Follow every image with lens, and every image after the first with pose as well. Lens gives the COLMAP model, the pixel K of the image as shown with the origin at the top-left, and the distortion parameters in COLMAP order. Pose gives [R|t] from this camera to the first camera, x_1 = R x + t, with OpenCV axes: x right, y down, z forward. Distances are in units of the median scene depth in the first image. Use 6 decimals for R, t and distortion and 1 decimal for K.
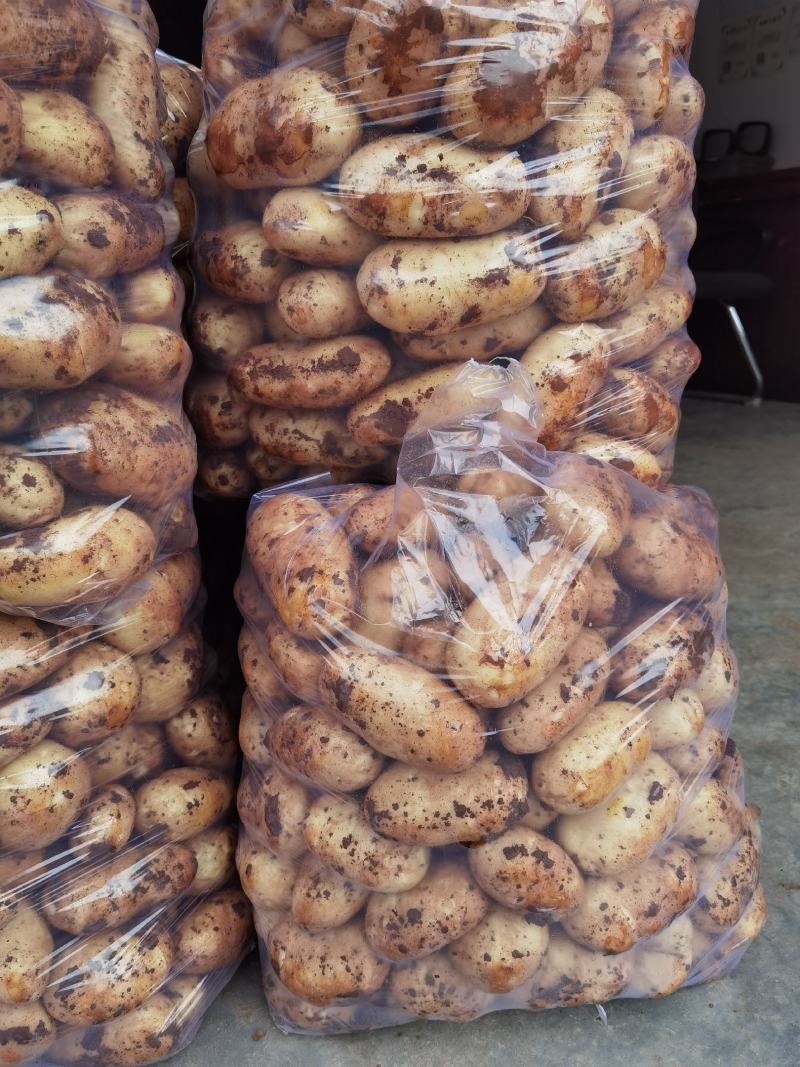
lens RADIAL K [[756.1, 0, 400.0], [0, 756.1, 533.5], [0, 0, 1]] dist [0.008848, -0.028077]
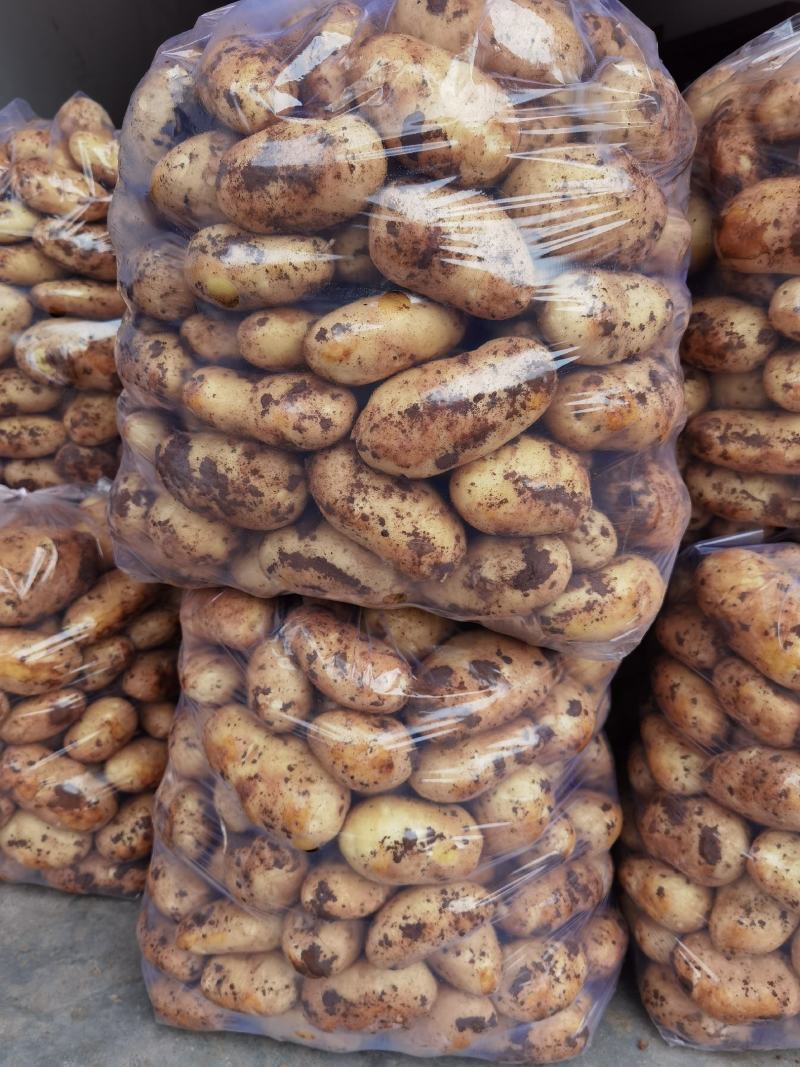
lens RADIAL K [[756.1, 0, 400.0], [0, 756.1, 533.5], [0, 0, 1]] dist [0.008848, -0.028077]
pose [[0.994957, 0.082995, -0.056321, -0.589048], [-0.083617, 0.996459, -0.008772, -0.025980], [0.055393, 0.013437, 0.998374, -0.112252]]
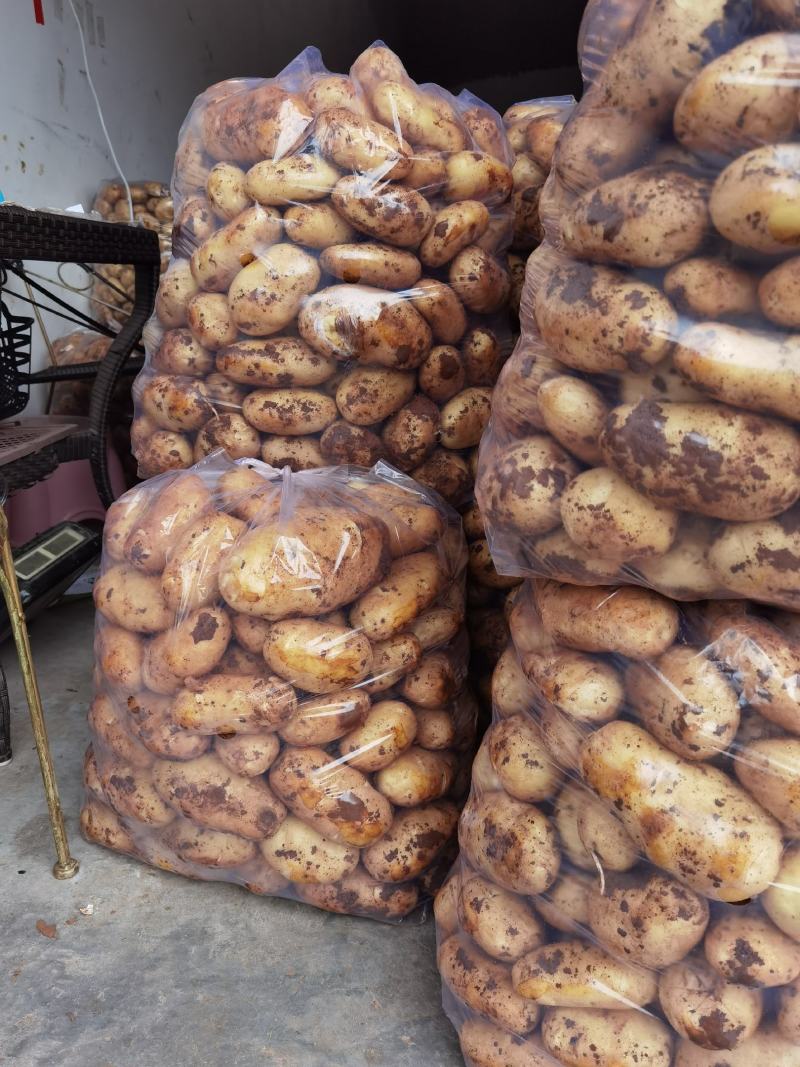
lens RADIAL K [[749.8, 0, 400.0], [0, 749.8, 533.5], [0, 0, 1]] dist [-0.003981, -0.003907]
pose [[0.984657, 0.135114, -0.110429, -1.083344], [-0.137407, 0.990424, -0.013391, 0.049566], [0.107562, 0.028360, 0.993794, 0.005179]]
